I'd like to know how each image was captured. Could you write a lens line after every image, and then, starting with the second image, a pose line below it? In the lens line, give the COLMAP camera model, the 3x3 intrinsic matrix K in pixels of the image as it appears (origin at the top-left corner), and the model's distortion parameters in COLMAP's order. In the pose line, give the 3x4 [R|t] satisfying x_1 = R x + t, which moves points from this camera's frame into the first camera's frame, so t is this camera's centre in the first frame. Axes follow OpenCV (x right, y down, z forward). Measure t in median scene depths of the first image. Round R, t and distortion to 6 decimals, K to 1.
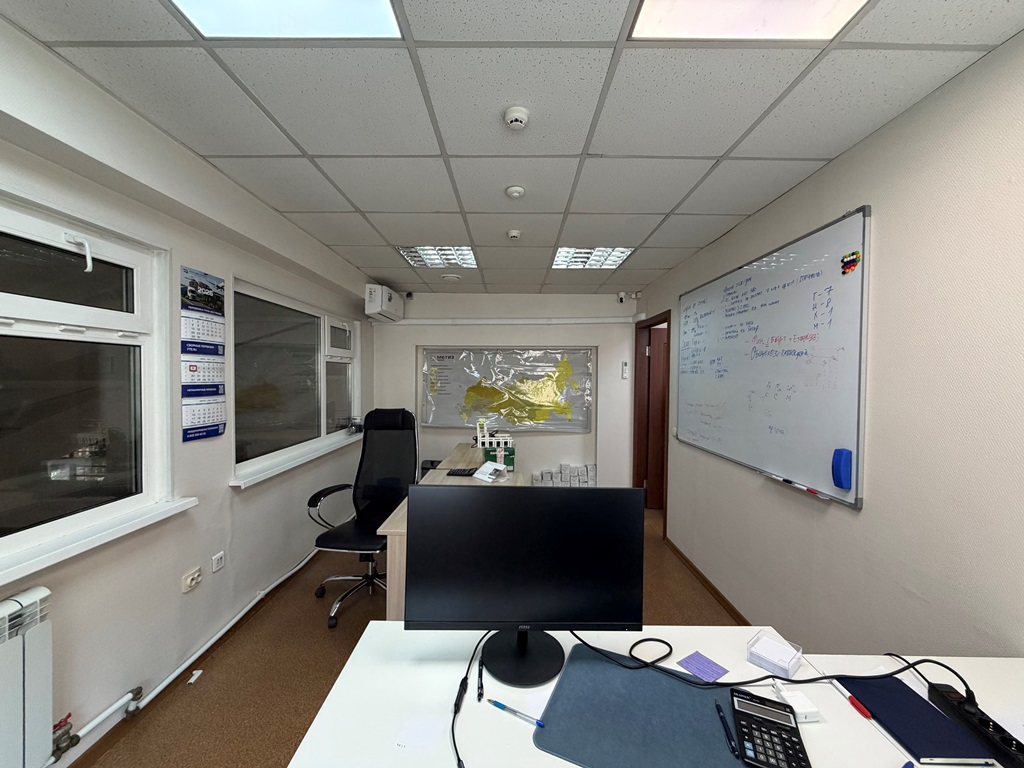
lens RADIAL K [[408.9, 0, 511.7], [0, 408.9, 384.8], [0, 0, 1]] dist [0.001070, 0.000497]
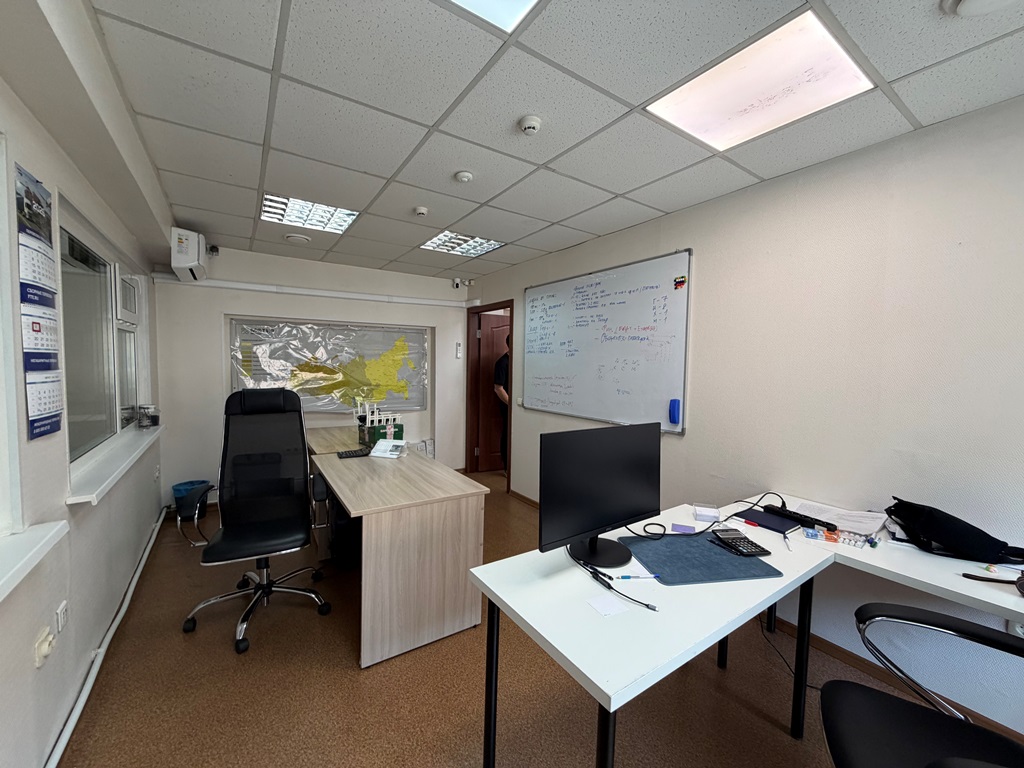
lens RADIAL K [[408.9, 0, 509.8], [0, 408.9, 385.7], [0, 0, 1]] dist [0.001070, 0.000497]
pose [[0.825718, -0.027185, 0.563427, -0.508099], [0.003681, 0.999076, 0.042810, 0.026859], [-0.564070, -0.033275, 0.825056, 0.035641]]
